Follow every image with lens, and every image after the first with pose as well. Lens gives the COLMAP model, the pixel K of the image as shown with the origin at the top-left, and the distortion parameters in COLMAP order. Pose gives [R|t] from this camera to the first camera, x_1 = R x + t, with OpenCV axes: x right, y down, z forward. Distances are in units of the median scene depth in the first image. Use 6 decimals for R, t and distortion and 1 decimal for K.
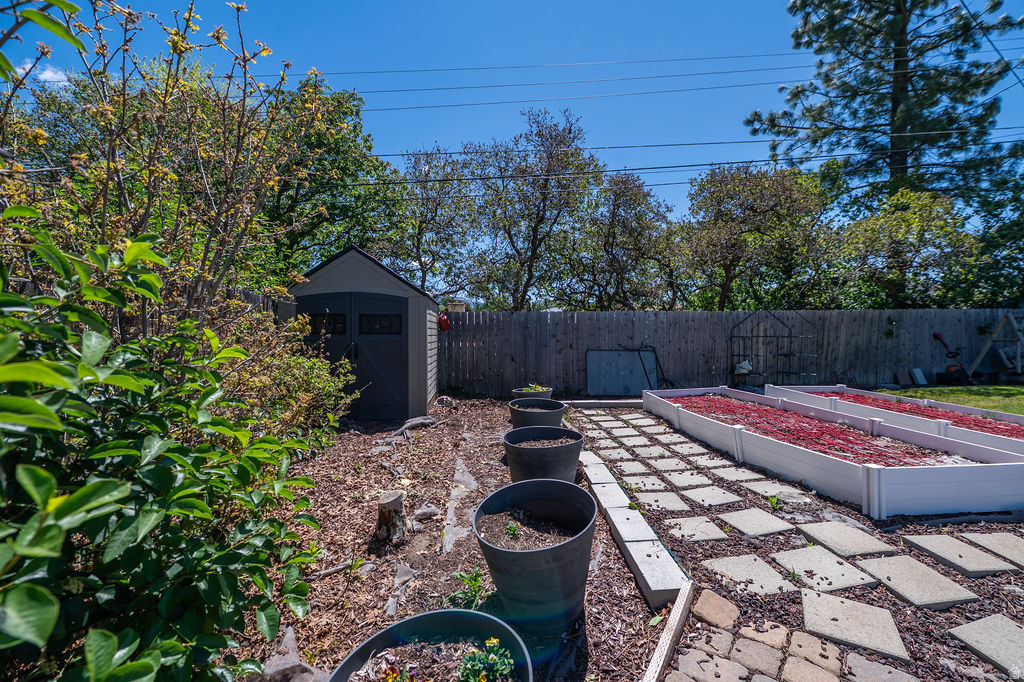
lens RADIAL K [[409.6, 0, 514.9], [0, 409.6, 339.4], [0, 0, 1]] dist [-0.009843, 0.000288]
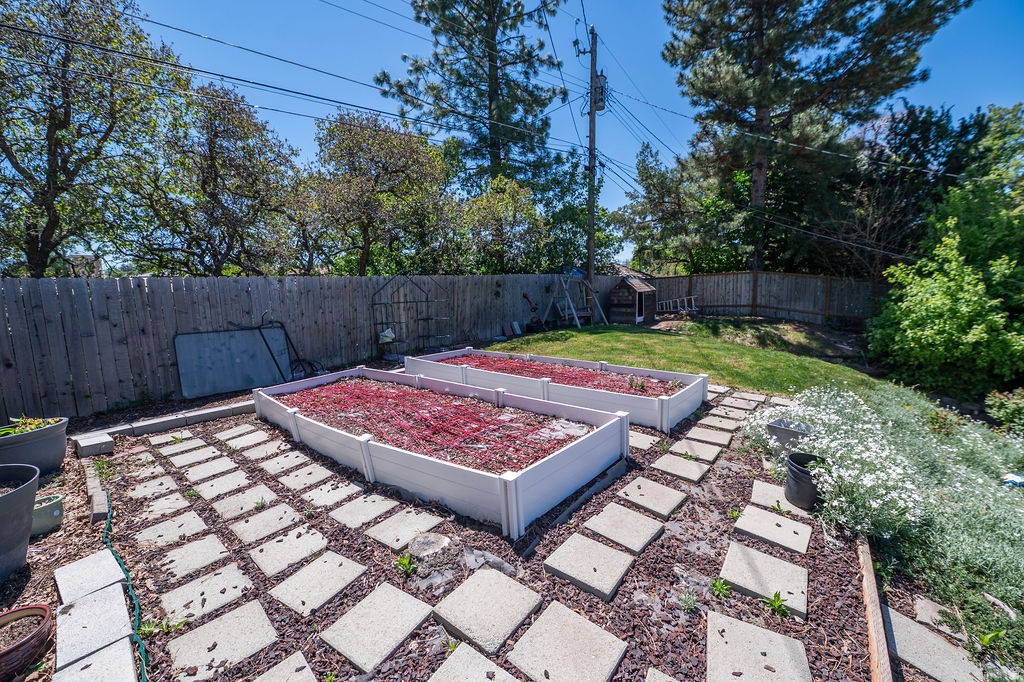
lens RADIAL K [[409.6, 0, 514.9], [0, 409.6, 339.4], [0, 0, 1]] dist [-0.009843, 0.000288]
pose [[0.700169, -0.109323, 0.705558, 0.091861], [0.046978, 0.993121, 0.107260, -0.011835], [-0.712430, -0.041955, 0.700488, 0.115501]]
